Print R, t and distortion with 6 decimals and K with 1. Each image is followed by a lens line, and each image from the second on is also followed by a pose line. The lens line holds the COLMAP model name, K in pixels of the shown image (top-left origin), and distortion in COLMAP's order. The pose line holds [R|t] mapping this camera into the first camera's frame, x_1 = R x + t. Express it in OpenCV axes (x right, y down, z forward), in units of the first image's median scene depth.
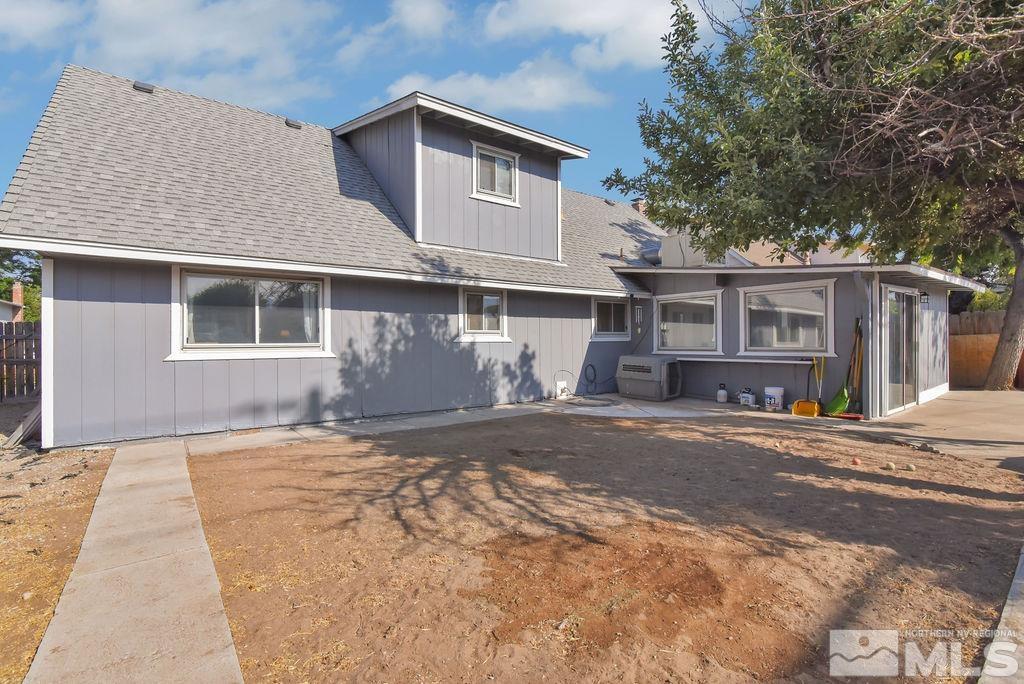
lens RADIAL K [[473.7, 0, 512.0], [0, 473.7, 342.0], [0, 0, 1]] dist [-0.000696, -0.000297]
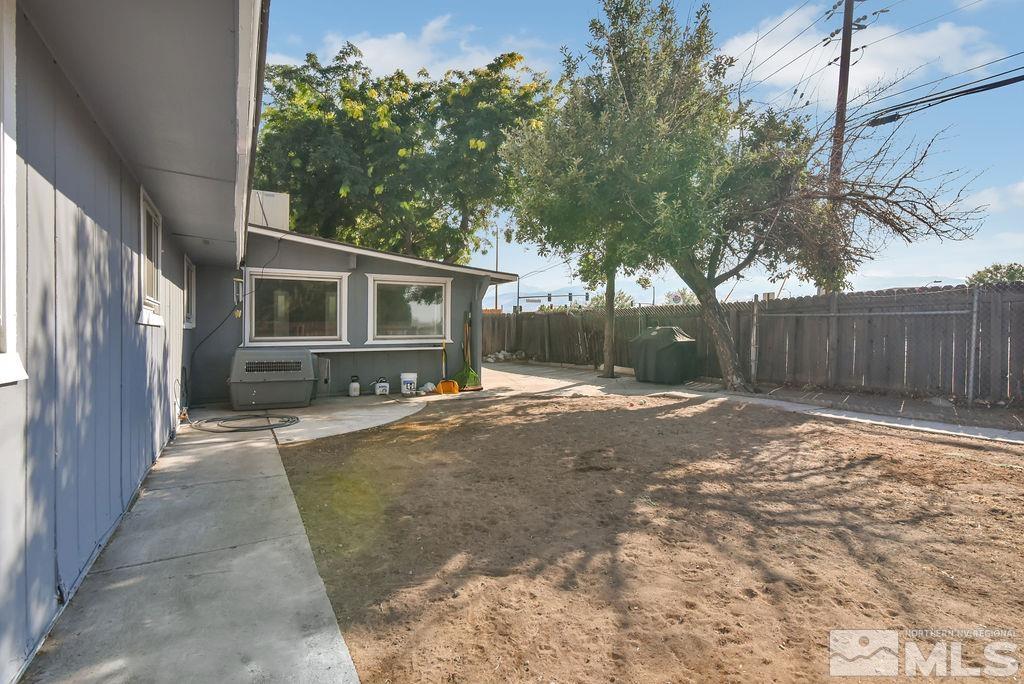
lens RADIAL K [[473.7, 0, 512.0], [0, 473.7, 342.0], [0, 0, 1]] dist [-0.000696, -0.000297]
pose [[0.119709, -0.016419, 0.992673, -0.890116], [0.004826, 0.999861, 0.015956, 0.019444], [-0.992797, 0.002880, 0.119772, 1.219683]]
